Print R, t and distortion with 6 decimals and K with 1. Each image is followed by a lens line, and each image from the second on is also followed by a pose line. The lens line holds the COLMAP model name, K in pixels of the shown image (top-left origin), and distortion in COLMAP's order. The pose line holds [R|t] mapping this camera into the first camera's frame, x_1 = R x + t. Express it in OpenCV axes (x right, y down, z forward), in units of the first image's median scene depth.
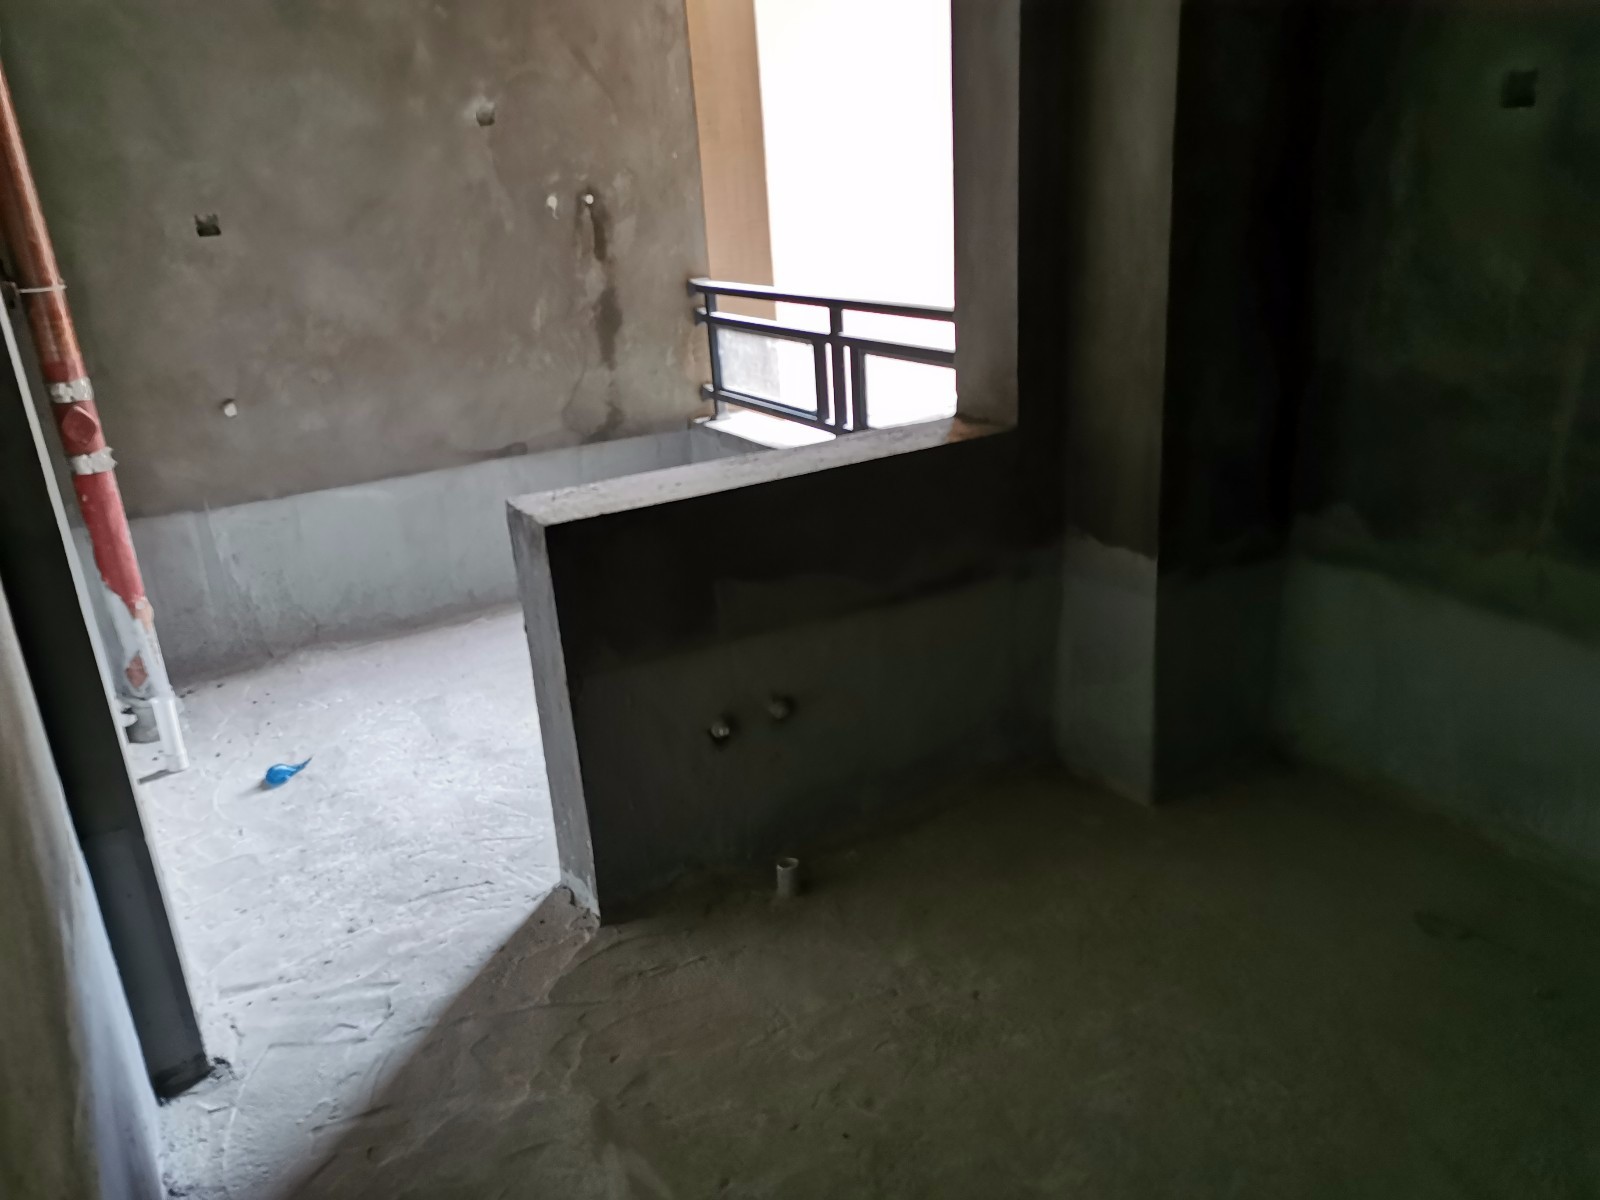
lens RADIAL K [[1217.8, 0, 802.9], [0, 1217.8, 607.3], [0, 0, 1]] dist [0.043342, -0.027491]
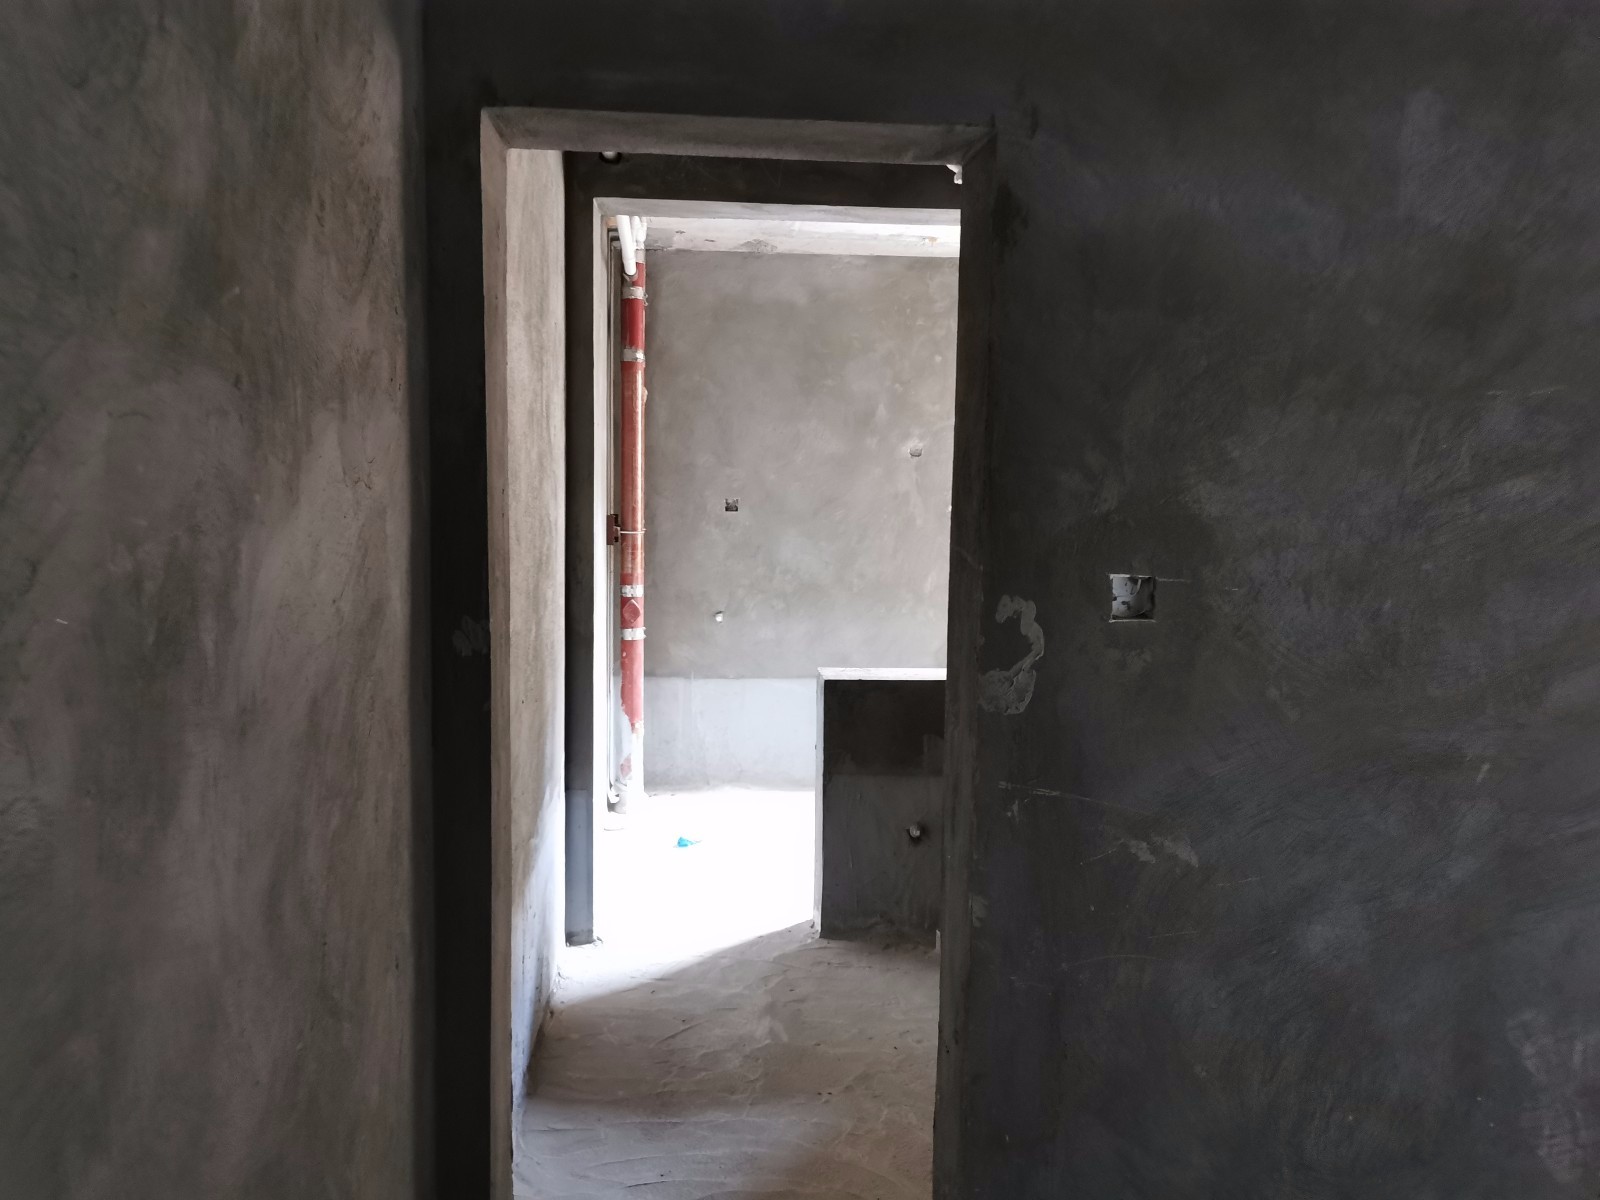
lens RADIAL K [[1217.8, 0, 800.1], [0, 1217.8, 597.2], [0, 0, 1]] dist [0.043342, -0.027491]
pose [[0.903153, 0.115792, -0.413408, 0.280669], [-0.212967, 0.956947, -0.197227, 0.104040], [0.372772, 0.266168, 0.888929, -0.364984]]
